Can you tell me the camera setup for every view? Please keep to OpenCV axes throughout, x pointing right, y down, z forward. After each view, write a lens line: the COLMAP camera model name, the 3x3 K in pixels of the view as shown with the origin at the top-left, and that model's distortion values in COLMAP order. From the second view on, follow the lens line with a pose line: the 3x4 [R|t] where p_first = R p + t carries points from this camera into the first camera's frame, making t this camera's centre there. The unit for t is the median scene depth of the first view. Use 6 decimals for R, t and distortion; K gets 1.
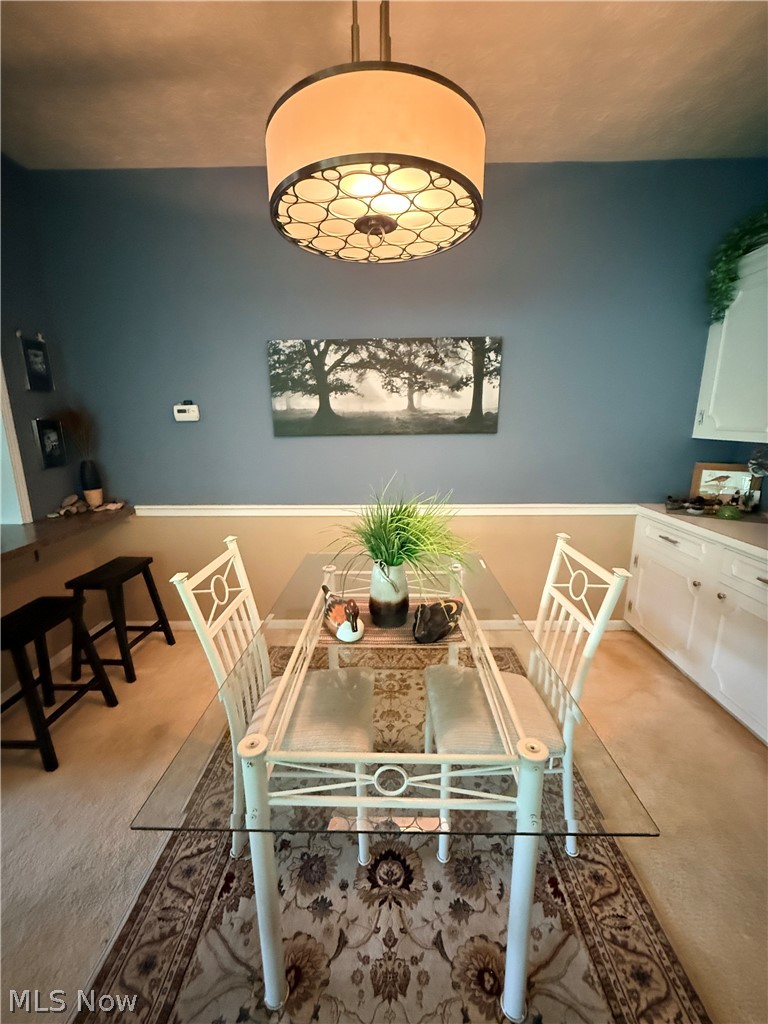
lens RADIAL K [[409.5, 0, 383.2], [0, 409.5, 511.6], [0, 0, 1]] dist [-0.000239, 0.000132]
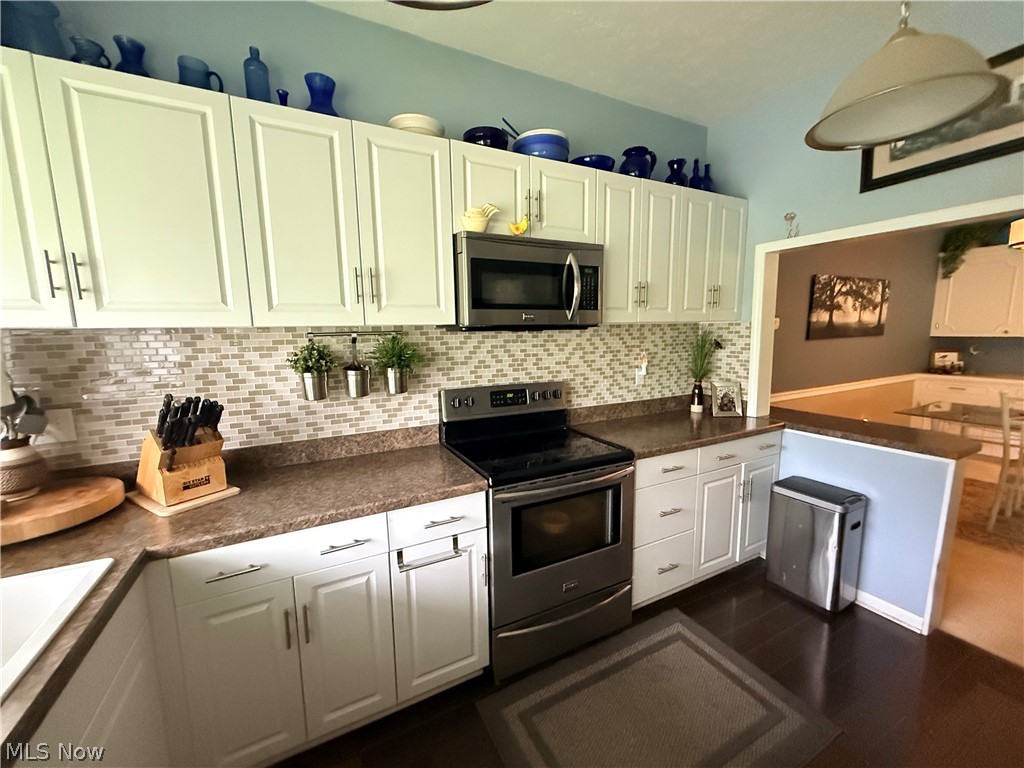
lens RADIAL K [[409.5, 0, 512.3], [0, 409.5, 386.2], [0, 0, 1]] dist [-0.000239, 0.000132]
pose [[0.880797, -0.073343, 0.467779, -1.924701], [0.117031, 0.991000, -0.064983, -0.056983], [-0.458803, 0.111981, 0.881453, 0.257132]]
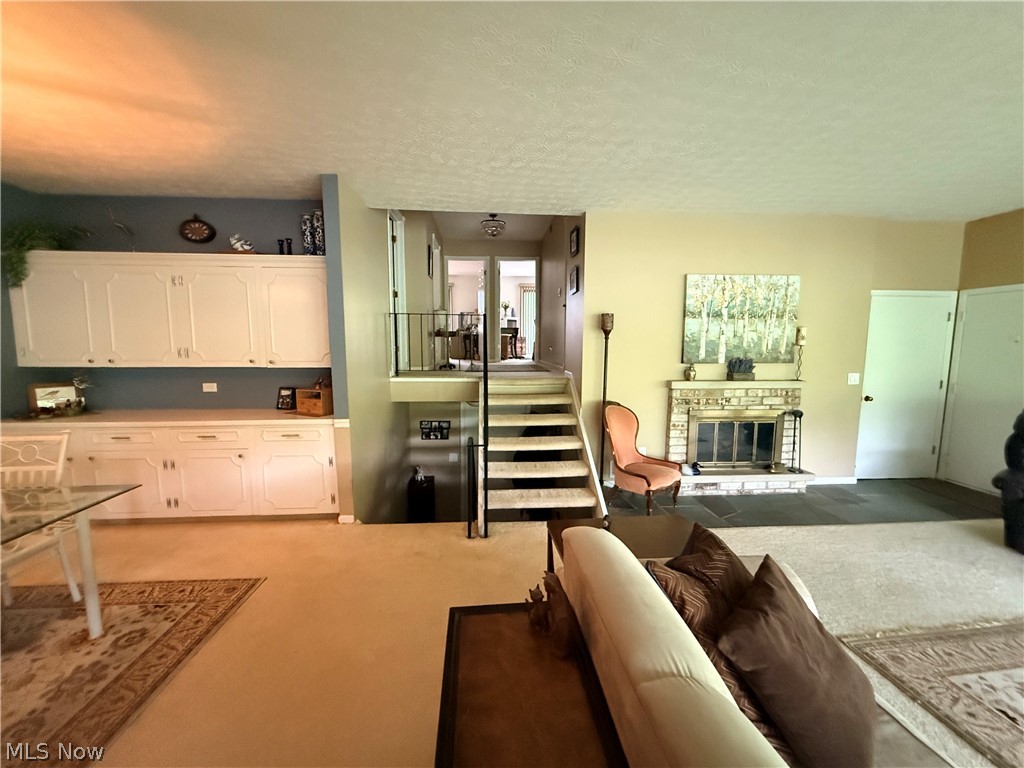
lens RADIAL K [[409.5, 0, 512.3], [0, 409.5, 386.2], [0, 0, 1]] dist [-0.000239, 0.000132]
pose [[-0.079523, -0.097991, 0.992005, -0.749013], [0.216444, 0.969717, 0.113140, 0.084335], [-0.973051, 0.223711, -0.055905, -0.511997]]
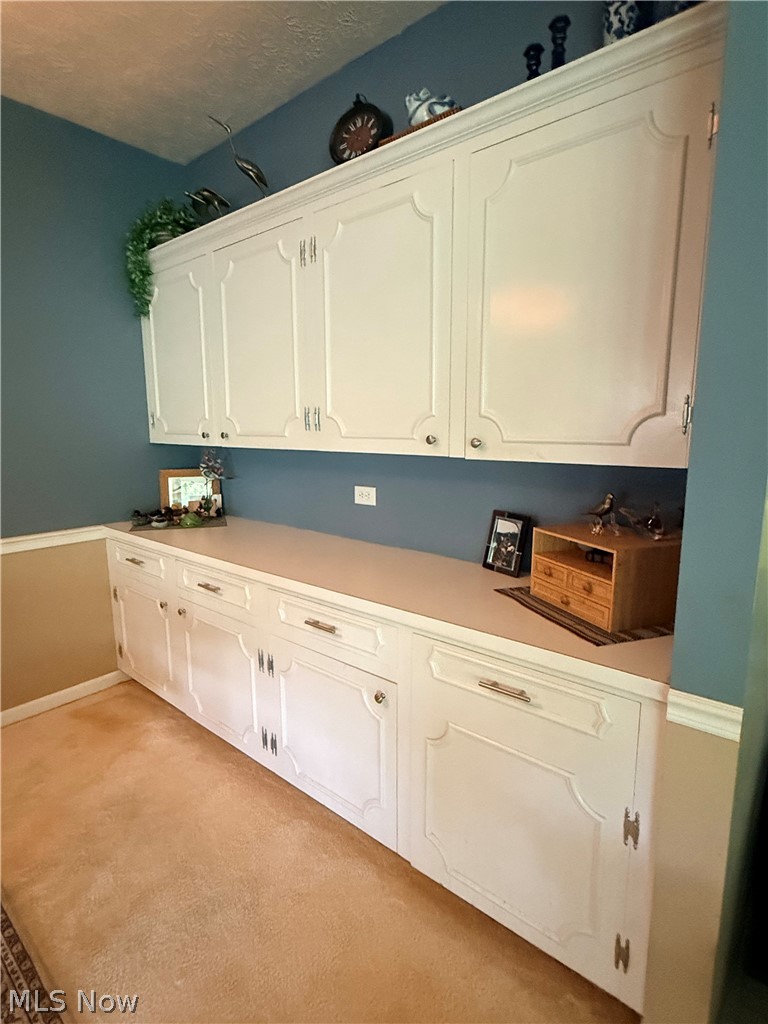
lens RADIAL K [[521.6, 0, 384.0], [0, 521.6, 512.0], [0, 0, 1]] dist [0.001339, 0.000014]
pose [[0.629913, -0.122201, 0.766991, 0.195642], [0.168199, 0.985572, 0.018888, 0.032839], [-0.758234, 0.117110, 0.641379, -0.096580]]
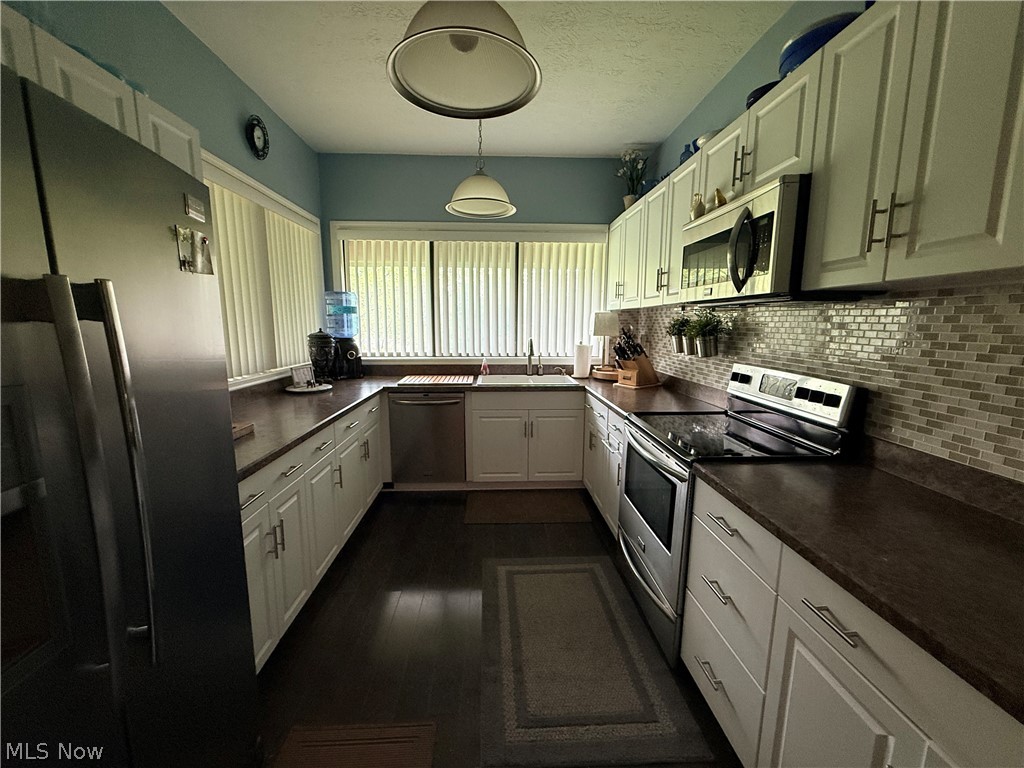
lens RADIAL K [[409.5, 0, 512.3], [0, 409.5, 386.2], [0, 0, 1]] dist [-0.000239, 0.000132]
pose [[0.062613, 0.160178, -0.985100, -0.794895], [-0.221270, 0.964701, 0.142797, -0.091446], [0.973200, 0.209032, 0.095846, 0.513352]]
